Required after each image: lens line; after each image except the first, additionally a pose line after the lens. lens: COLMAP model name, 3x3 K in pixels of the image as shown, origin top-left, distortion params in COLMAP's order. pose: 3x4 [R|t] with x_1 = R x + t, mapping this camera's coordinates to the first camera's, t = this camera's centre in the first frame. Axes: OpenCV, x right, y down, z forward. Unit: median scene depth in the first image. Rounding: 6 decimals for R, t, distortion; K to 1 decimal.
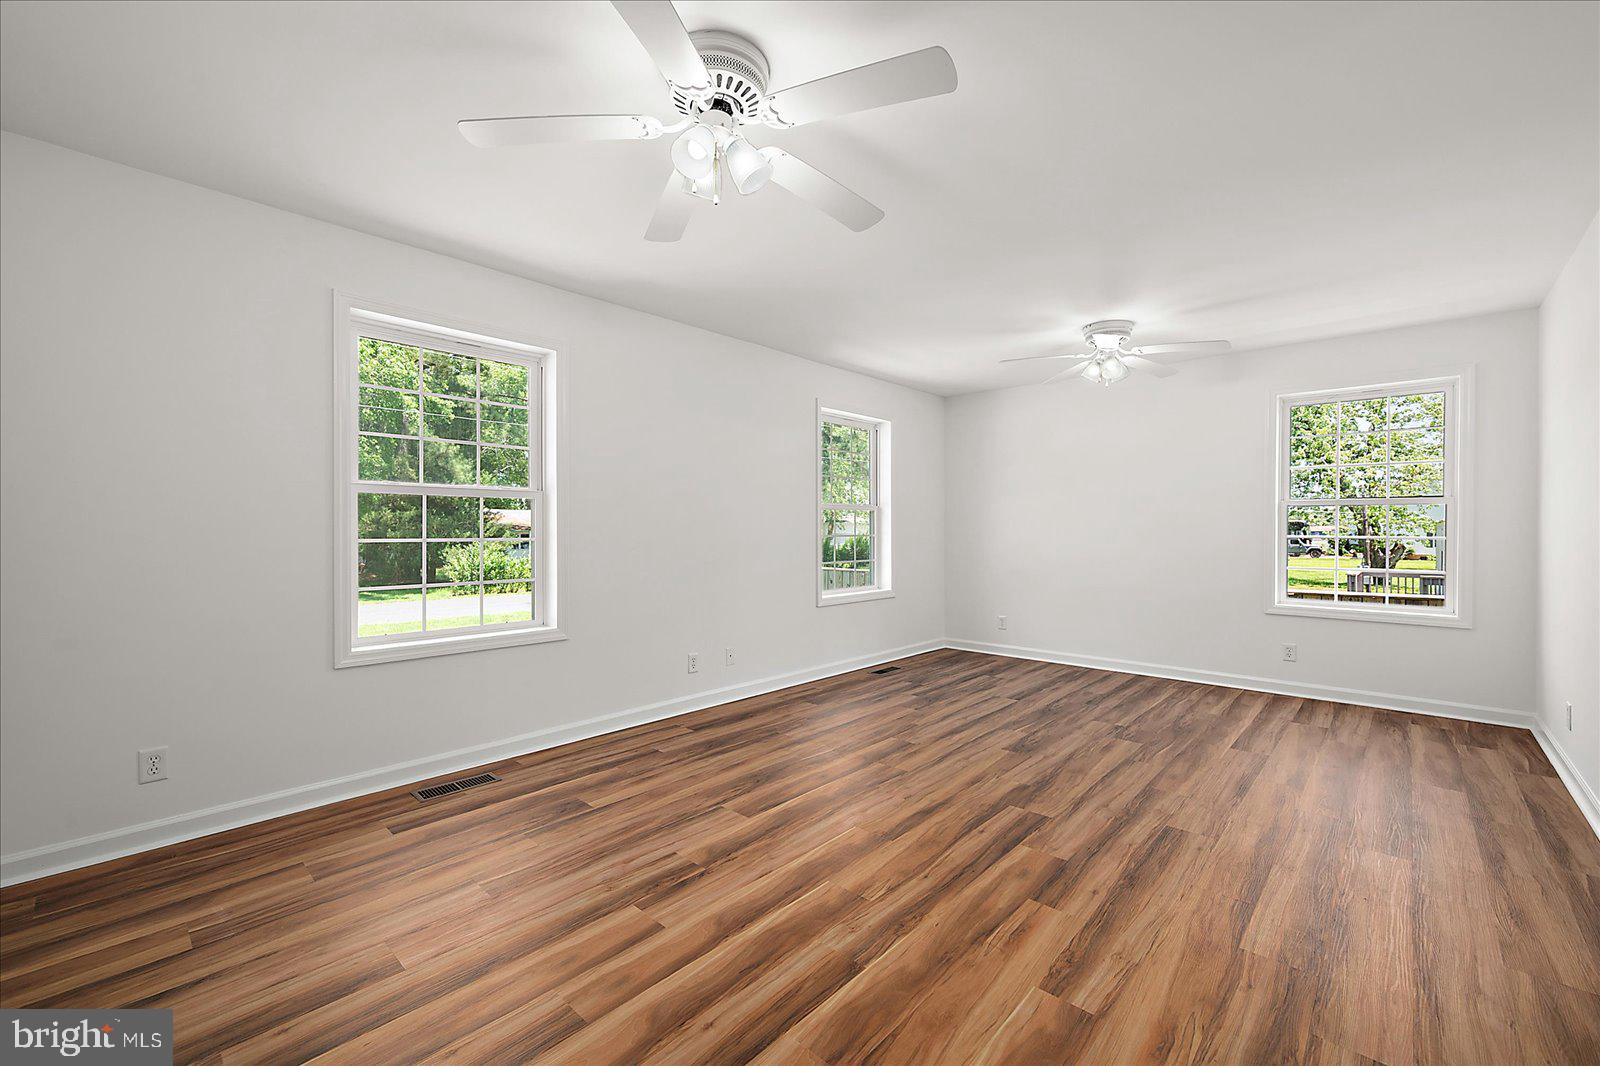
lens RADIAL K [[664.1, 0, 795.9], [0, 664.1, 532.4], [0, 0, 1]] dist [0.000702, 0.001292]
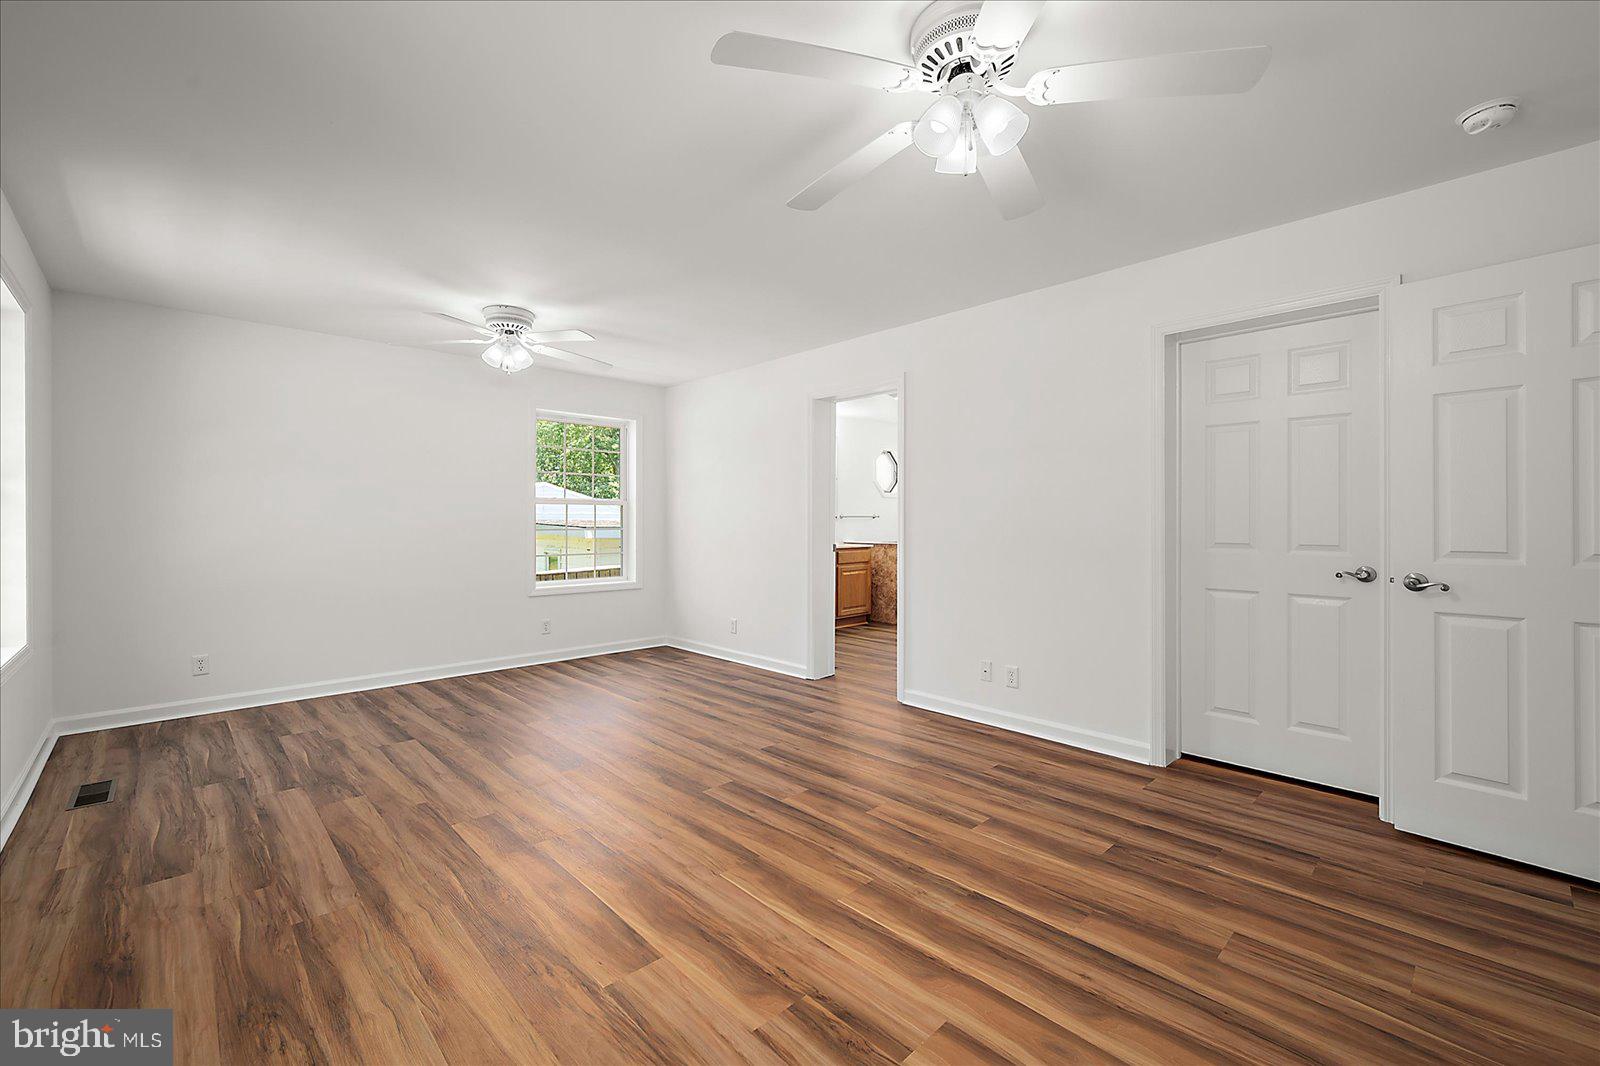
lens RADIAL K [[664.1, 0, 807.0], [0, 664.1, 525.0], [0, 0, 1]] dist [0.000702, 0.001292]
pose [[0.051133, -0.005738, 0.998675, -0.657656], [0.006303, 0.999965, 0.005423, -0.008302], [-0.998672, 0.006018, 0.051167, 0.735310]]
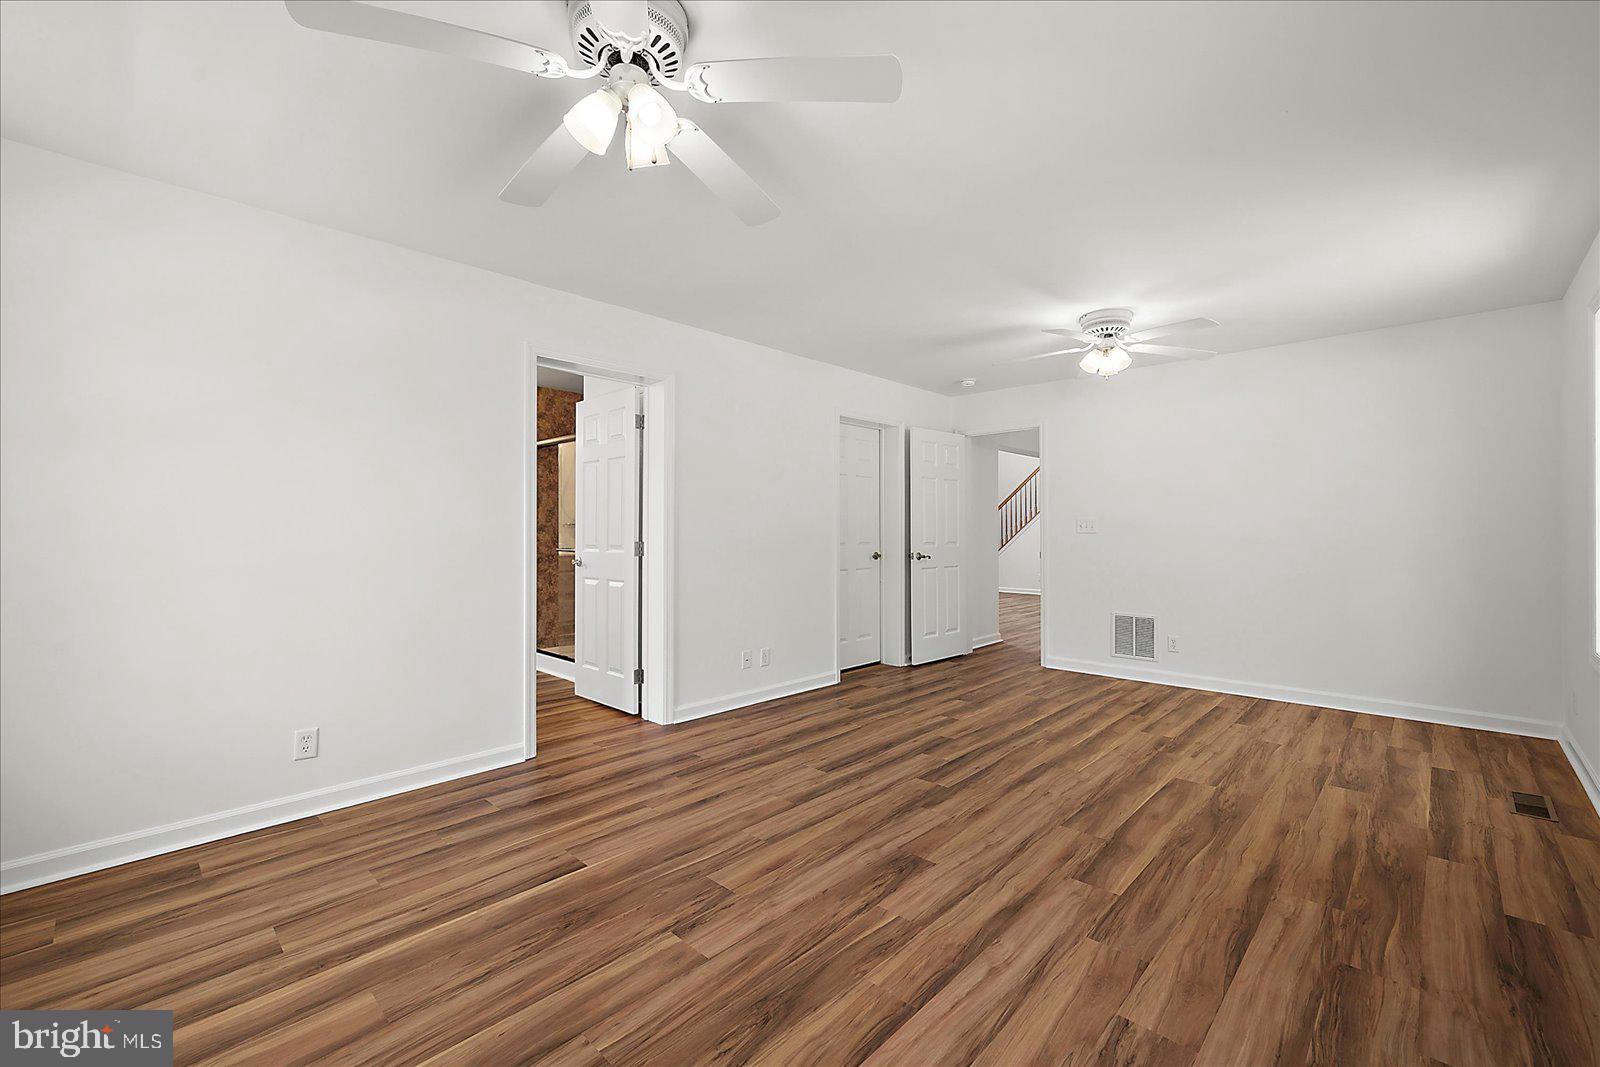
lens RADIAL K [[664.1, 0, 814.5], [0, 664.1, 531.2], [0, 0, 1]] dist [0.000702, 0.001292]
pose [[-0.999981, 0.001384, 0.006072, 0.502467], [0.001423, 0.999978, 0.006436, -0.012854], [-0.006063, 0.006444, -0.999961, 1.957893]]
